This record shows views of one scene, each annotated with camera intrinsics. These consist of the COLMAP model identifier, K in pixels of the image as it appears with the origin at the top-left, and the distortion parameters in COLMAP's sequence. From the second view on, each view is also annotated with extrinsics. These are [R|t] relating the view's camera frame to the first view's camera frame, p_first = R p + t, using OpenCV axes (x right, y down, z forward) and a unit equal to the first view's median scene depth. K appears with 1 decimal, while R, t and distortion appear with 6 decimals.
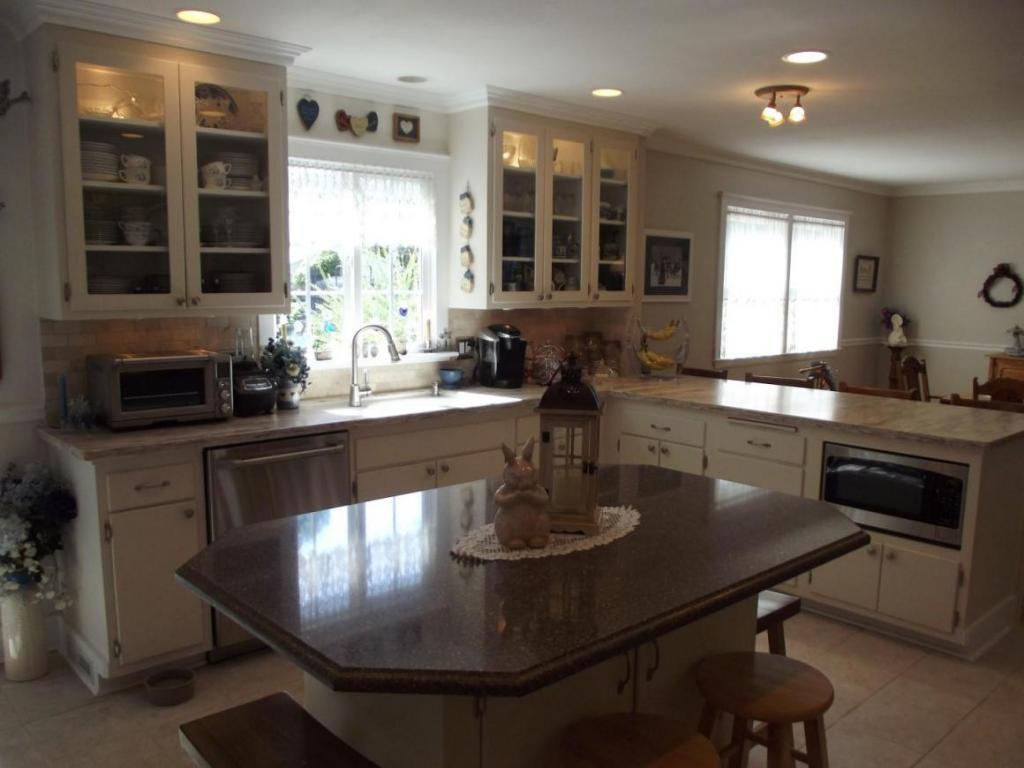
lens RADIAL K [[834.1, 0, 513.9], [0, 834.1, 394.8], [0, 0, 1]] dist [-0.039573, -0.000304]
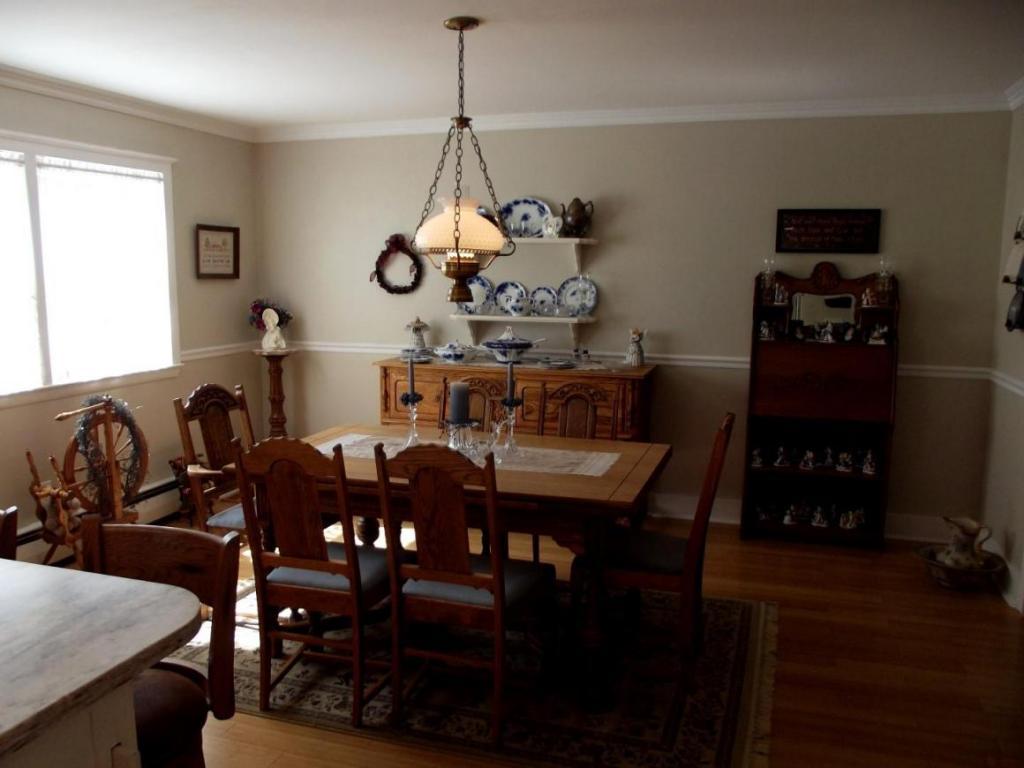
lens RADIAL K [[834.1, 0, 511.9], [0, 834.1, 380.1], [0, 0, 1]] dist [-0.039573, -0.000304]
pose [[0.873230, -0.082325, 0.480305, 0.313039], [0.082079, 0.996393, 0.021557, -0.037003], [-0.480347, 0.020598, 0.876837, 0.296717]]
